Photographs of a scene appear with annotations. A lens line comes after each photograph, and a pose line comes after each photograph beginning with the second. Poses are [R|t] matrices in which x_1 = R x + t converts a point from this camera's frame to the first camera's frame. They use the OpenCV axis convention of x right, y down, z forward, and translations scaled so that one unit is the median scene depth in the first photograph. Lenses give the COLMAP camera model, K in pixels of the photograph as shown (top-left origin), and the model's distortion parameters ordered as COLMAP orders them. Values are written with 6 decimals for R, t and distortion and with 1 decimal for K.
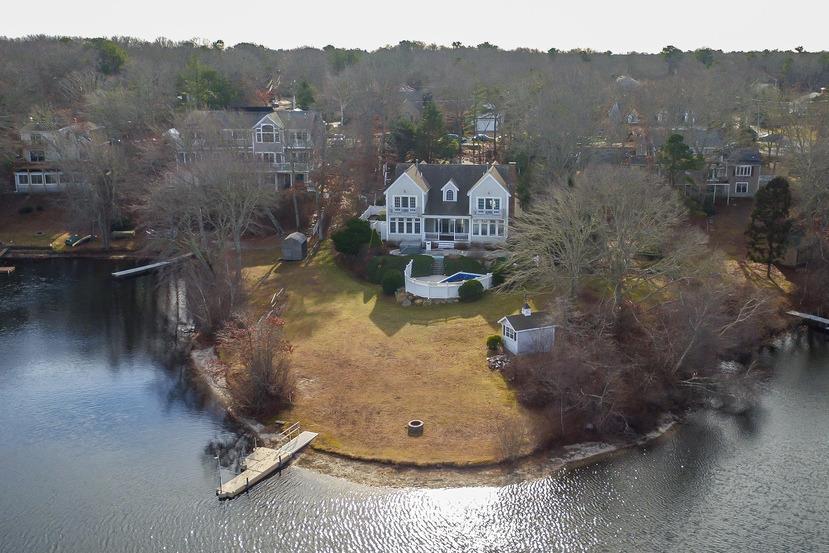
lens RADIAL K [[851.0, 0, 414.5], [0, 851.0, 276.5], [0, 0, 1]] dist [0.003735, 0.001513]
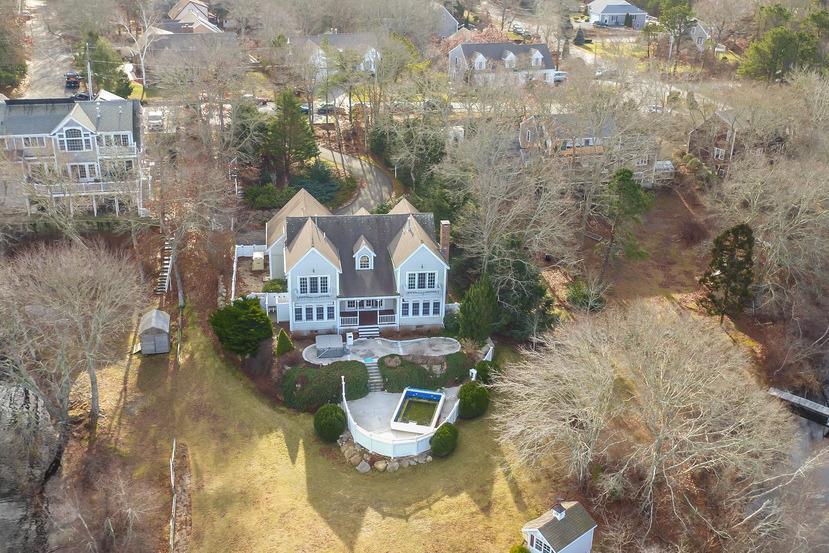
lens RADIAL K [[851.0, 0, 414.5], [0, 851.0, 276.5], [0, 0, 1]] dist [0.003735, 0.001513]
pose [[0.960666, -0.092951, 0.261687, -0.123616], [0.049561, 0.984578, 0.167780, -0.217194], [-0.273247, -0.148211, 0.950458, 0.246458]]
